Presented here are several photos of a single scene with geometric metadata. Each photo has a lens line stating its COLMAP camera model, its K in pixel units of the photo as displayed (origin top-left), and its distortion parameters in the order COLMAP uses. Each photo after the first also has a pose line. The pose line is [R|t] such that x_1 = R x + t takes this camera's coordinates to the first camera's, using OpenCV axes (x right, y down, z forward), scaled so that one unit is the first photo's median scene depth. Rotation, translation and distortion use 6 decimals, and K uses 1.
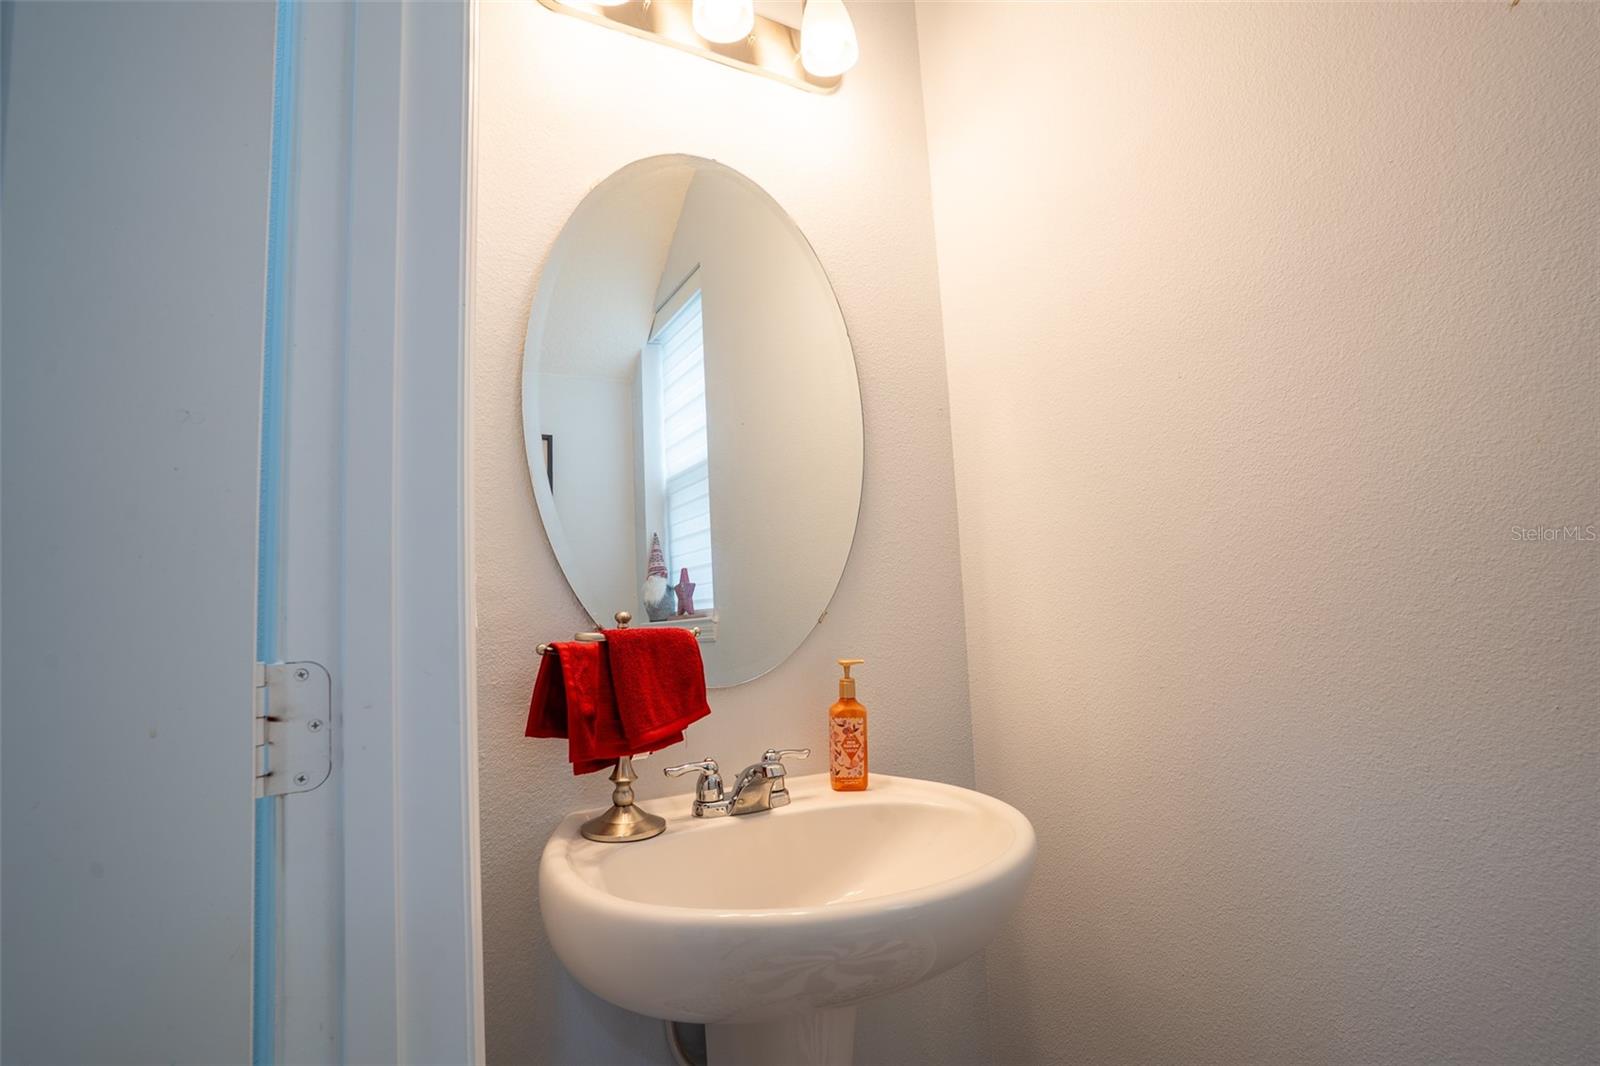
lens RADIAL K [[789.4, 0, 801.0], [0, 789.4, 524.5], [0, 0, 1]] dist [-0.080791, 0.034997]
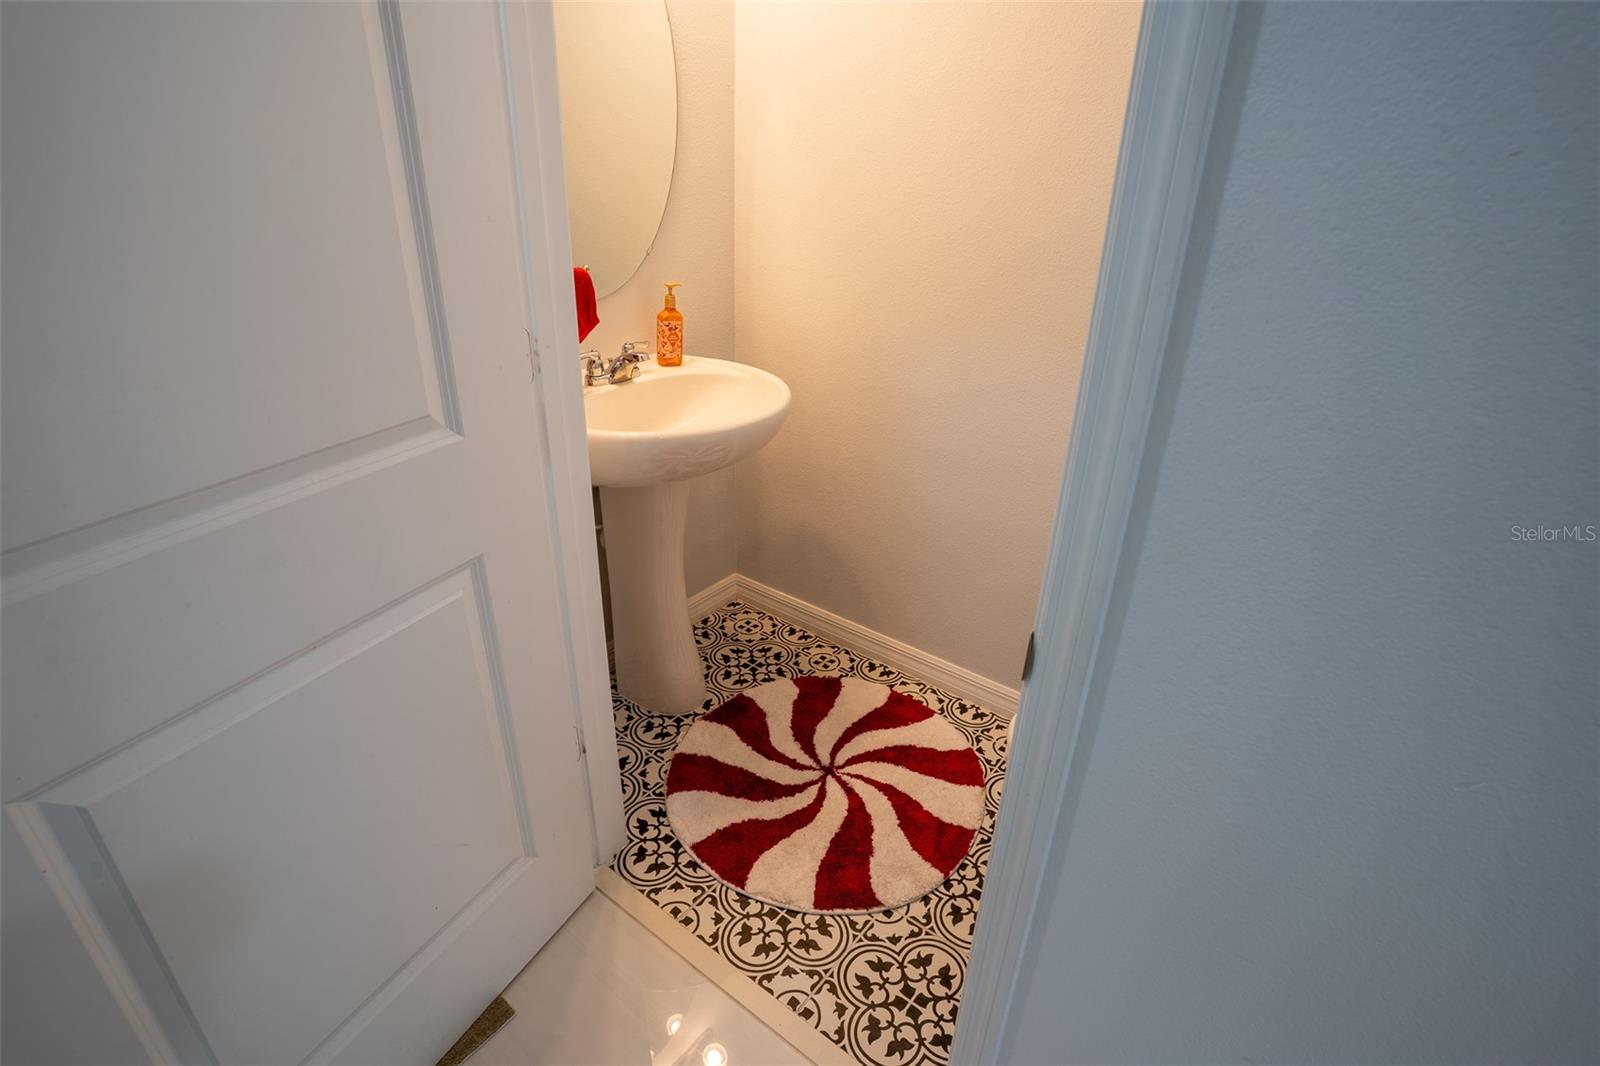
lens RADIAL K [[789.4, 0, 801.0], [0, 789.4, 524.5], [0, 0, 1]] dist [-0.080791, 0.034997]
pose [[0.919916, -0.095989, 0.380185, -0.339875], [-0.118551, 0.856115, 0.503004, -0.225119], [-0.373765, -0.507793, 0.776174, -0.519322]]
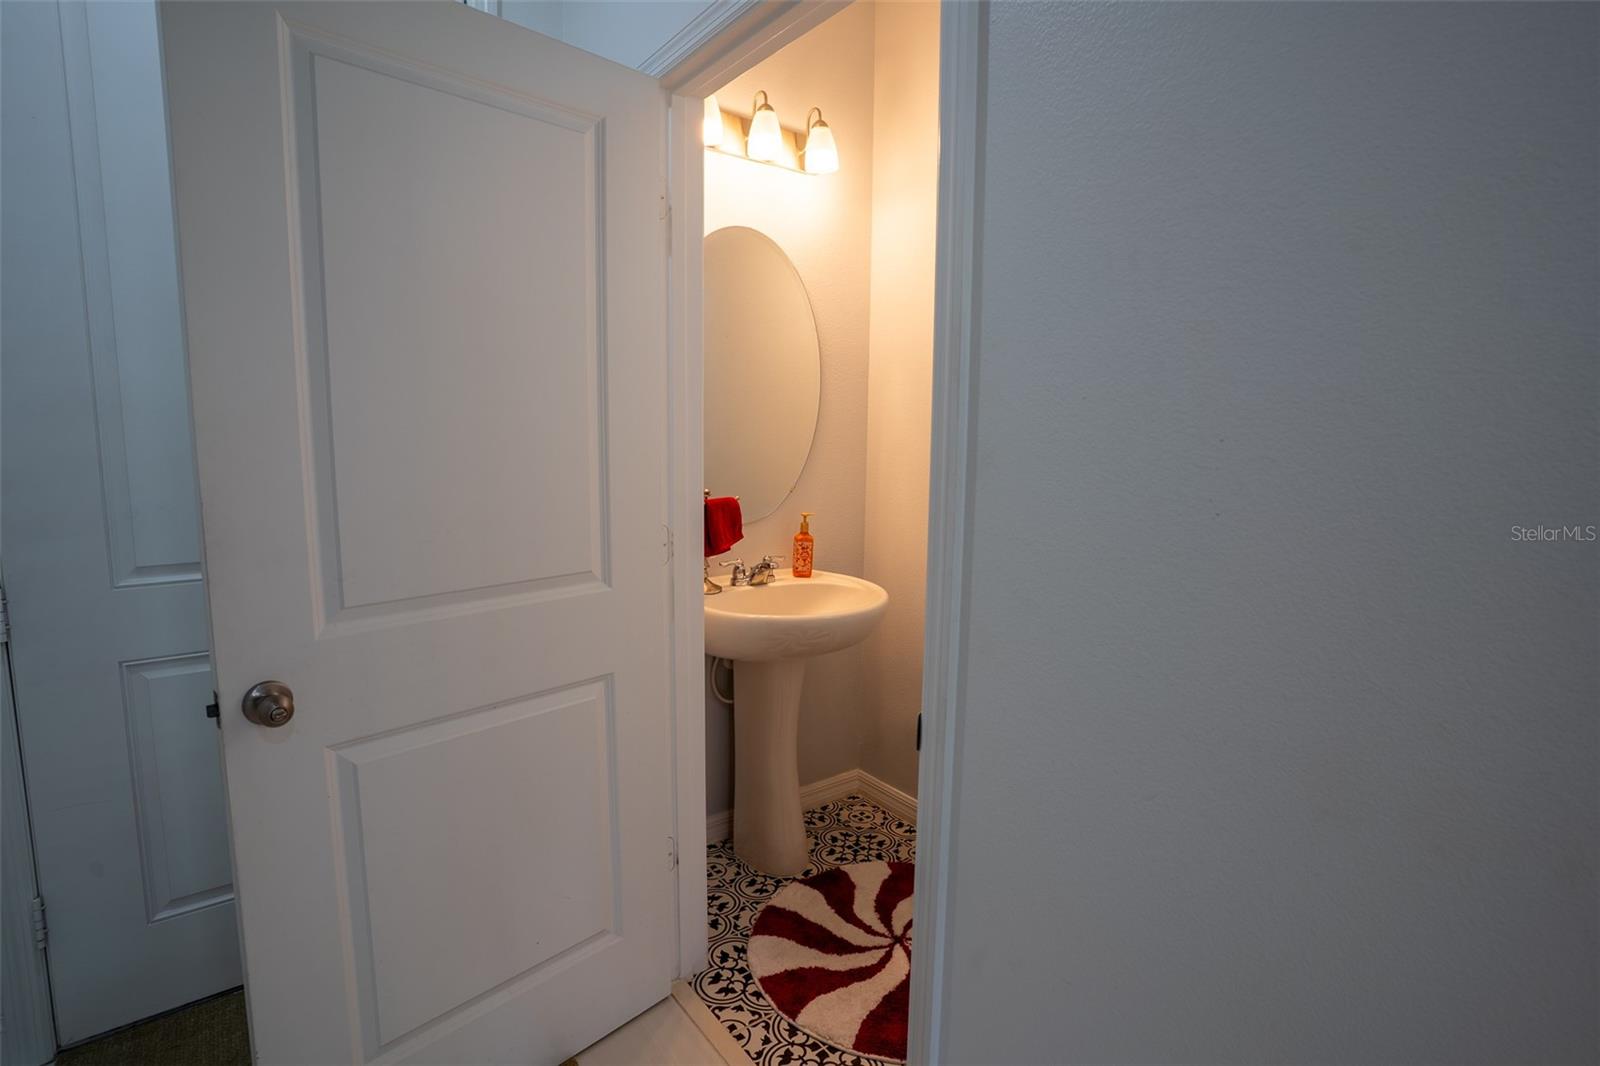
lens RADIAL K [[789.4, 0, 801.0], [0, 789.4, 524.5], [0, 0, 1]] dist [-0.080791, 0.034997]
pose [[0.991176, 0.046744, 0.124036, -0.202725], [-0.074784, 0.969809, 0.232115, -0.266645], [-0.109441, -0.239343, 0.964747, -0.940875]]
